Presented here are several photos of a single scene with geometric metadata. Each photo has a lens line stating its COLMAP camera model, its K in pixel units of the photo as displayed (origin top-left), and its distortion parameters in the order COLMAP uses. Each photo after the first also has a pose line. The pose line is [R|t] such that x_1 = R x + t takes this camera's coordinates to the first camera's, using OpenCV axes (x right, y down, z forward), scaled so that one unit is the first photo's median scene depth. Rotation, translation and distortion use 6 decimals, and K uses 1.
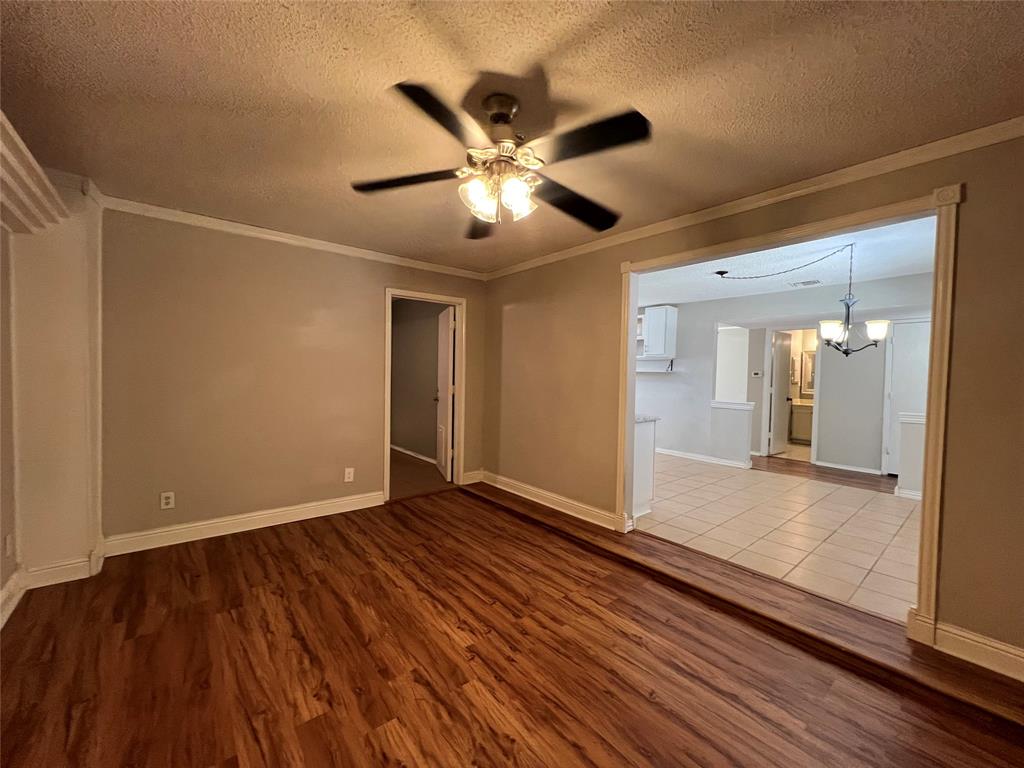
lens RADIAL K [[410.9, 0, 508.1], [0, 410.9, 381.0], [0, 0, 1]] dist [-0.001821, 0.000507]
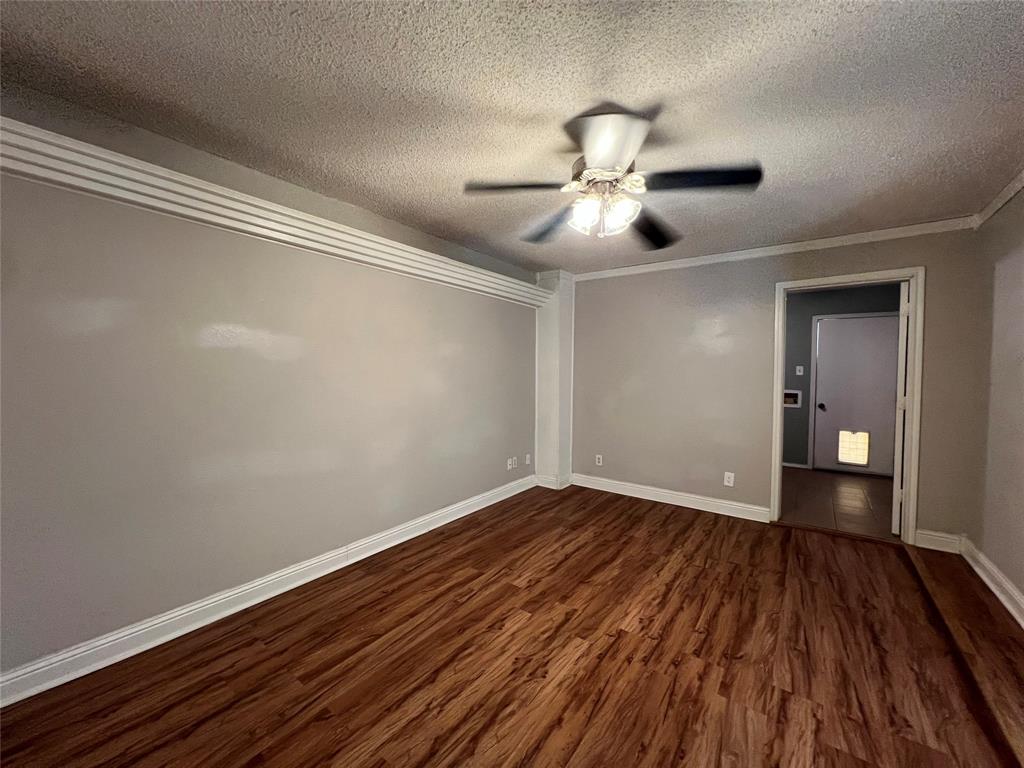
lens RADIAL K [[410.9, 0, 510.5], [0, 410.9, 385.6], [0, 0, 1]] dist [-0.001821, 0.000507]
pose [[0.244188, 0.015538, -0.969603, 0.703594], [-0.026901, 0.999595, 0.009244, 0.007334], [0.969355, 0.023826, 0.244507, 0.361293]]
